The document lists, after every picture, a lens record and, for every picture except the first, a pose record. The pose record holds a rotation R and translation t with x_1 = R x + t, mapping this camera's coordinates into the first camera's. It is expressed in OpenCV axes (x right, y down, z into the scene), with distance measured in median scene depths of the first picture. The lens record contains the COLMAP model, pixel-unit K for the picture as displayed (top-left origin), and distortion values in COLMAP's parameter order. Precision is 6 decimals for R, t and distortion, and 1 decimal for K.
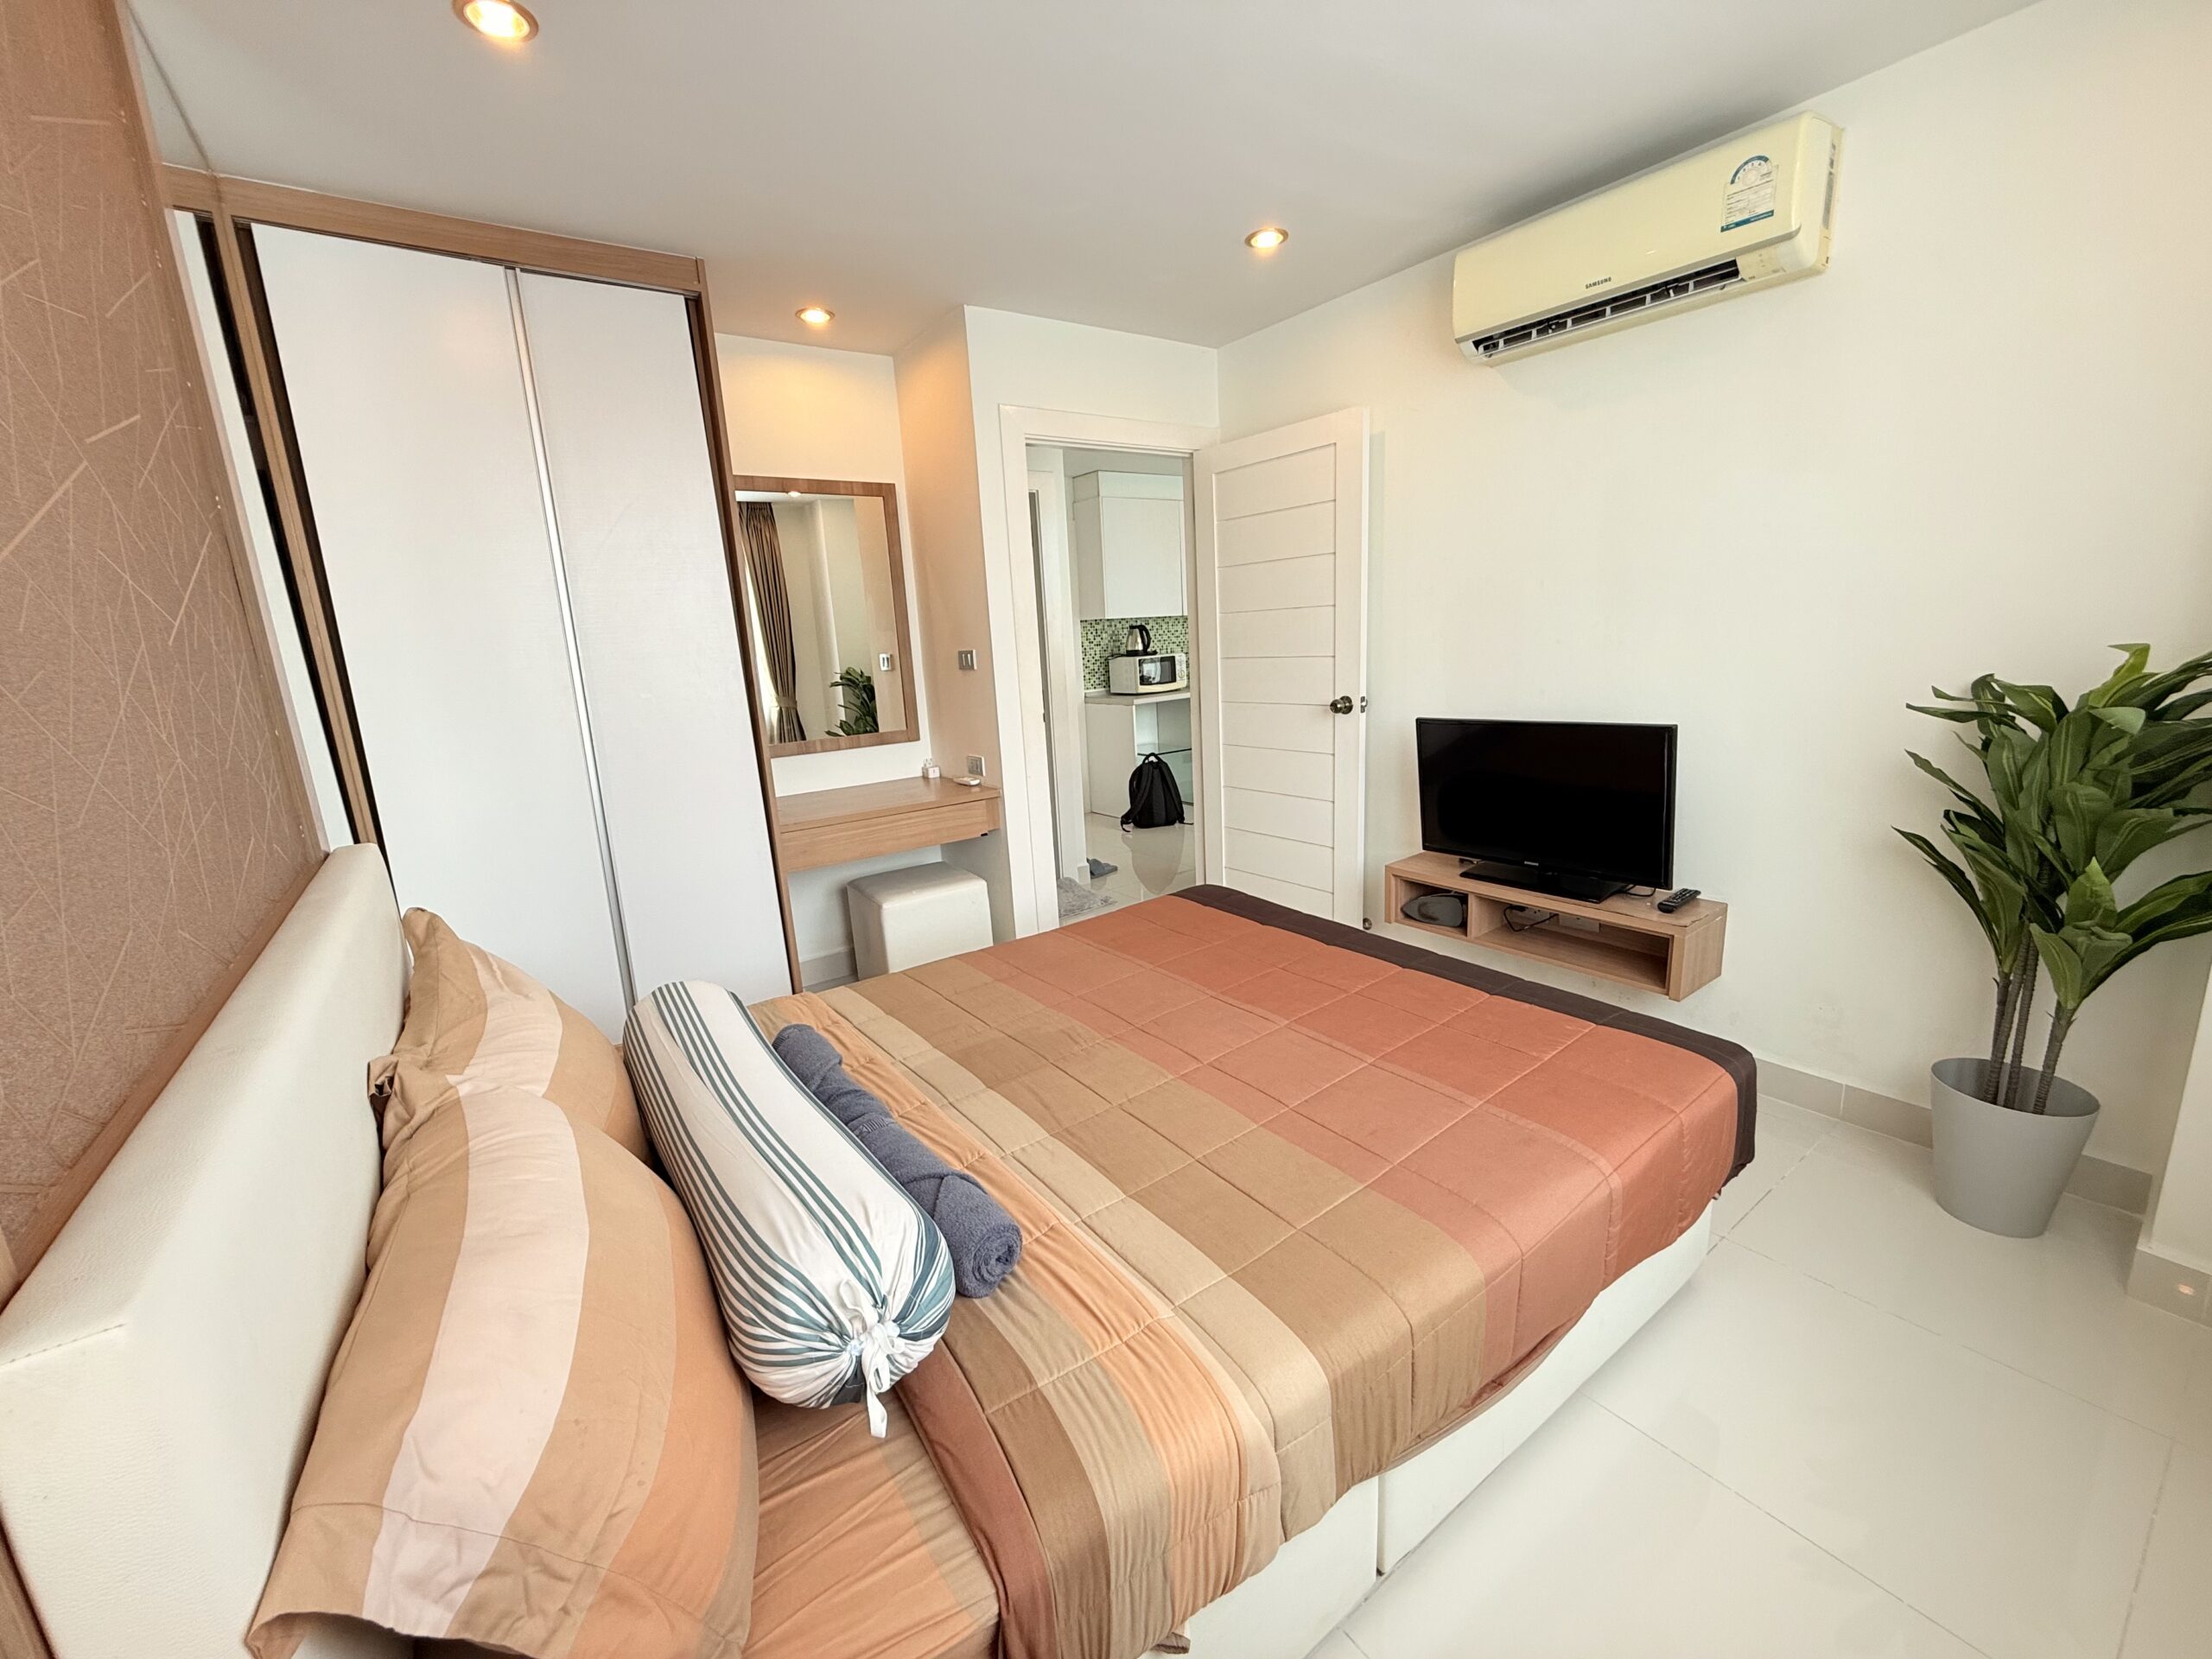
lens RADIAL K [[873.5, 0, 1099.5], [0, 873.5, 828.9], [0, 0, 1]] dist [-0.000747, -0.000492]
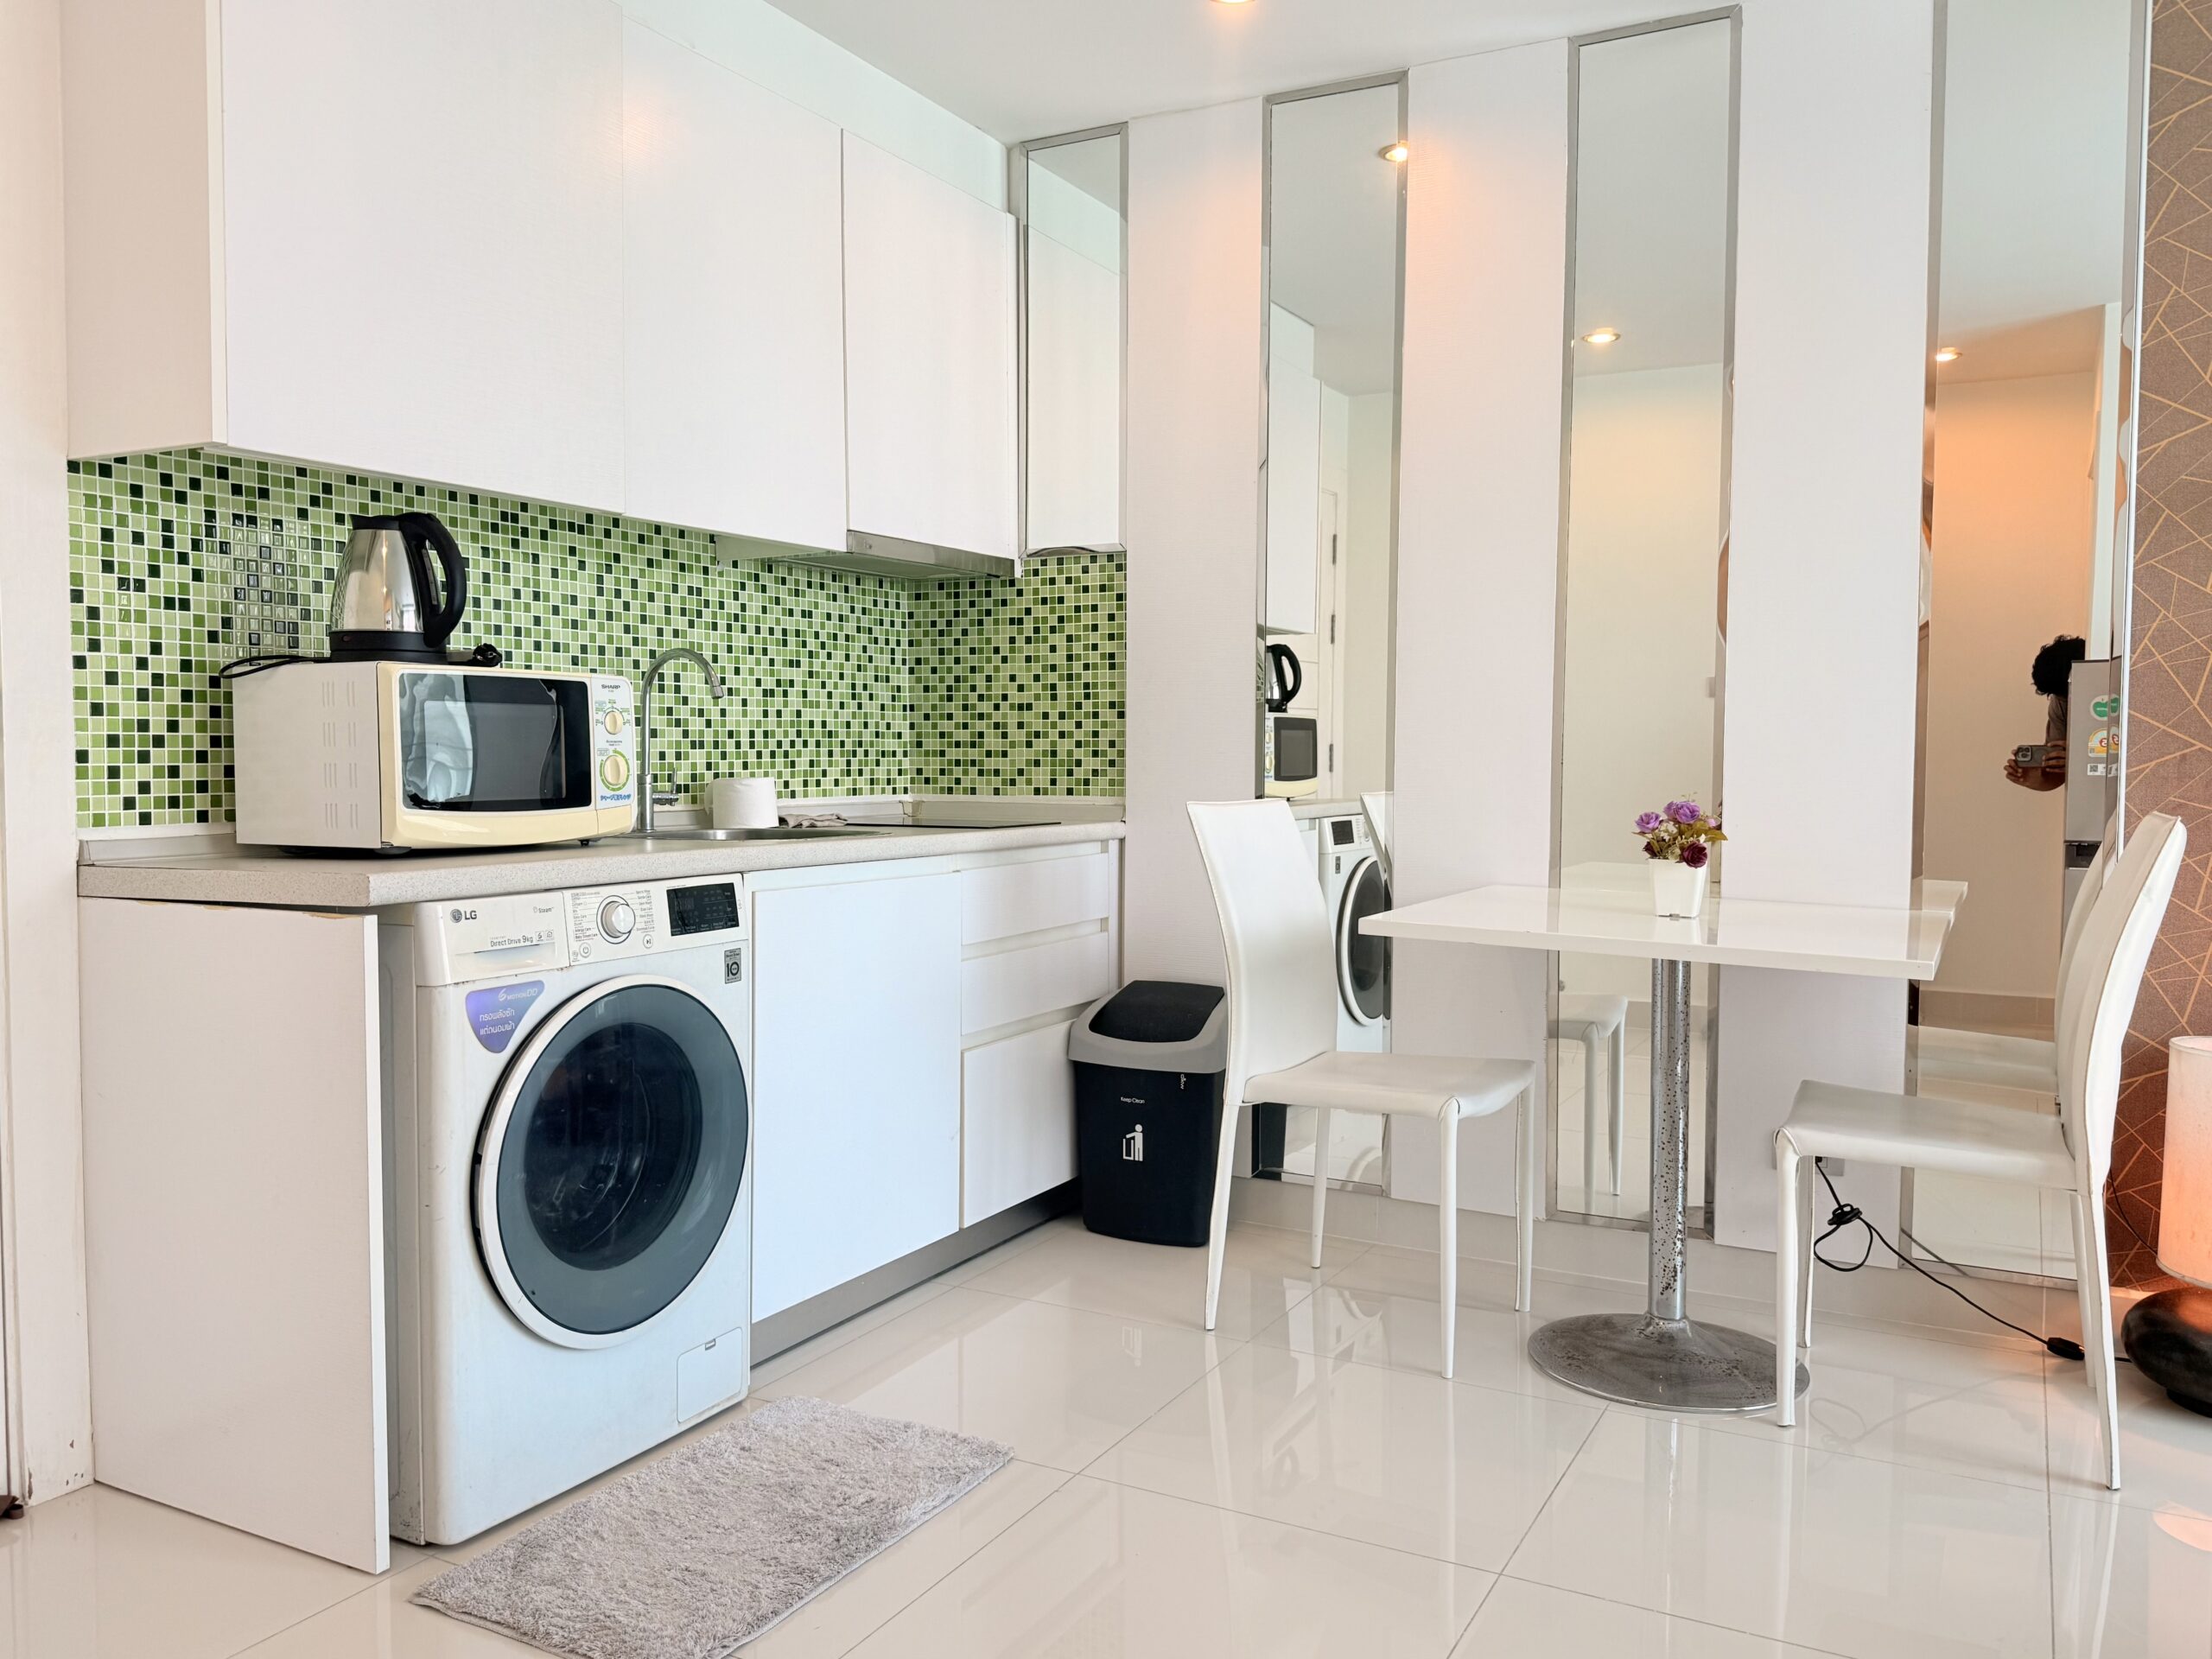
lens RADIAL K [[1762.5, 0, 1101.2], [0, 1762.5, 839.8], [0, 0, 1]] dist [-0.004901, -0.001232]
pose [[0.891673, 0.031984, 0.451548, 0.007798], [0.045777, 0.986016, -0.160238, -0.087168], [-0.450359, 0.163550, 0.877740, 0.579943]]
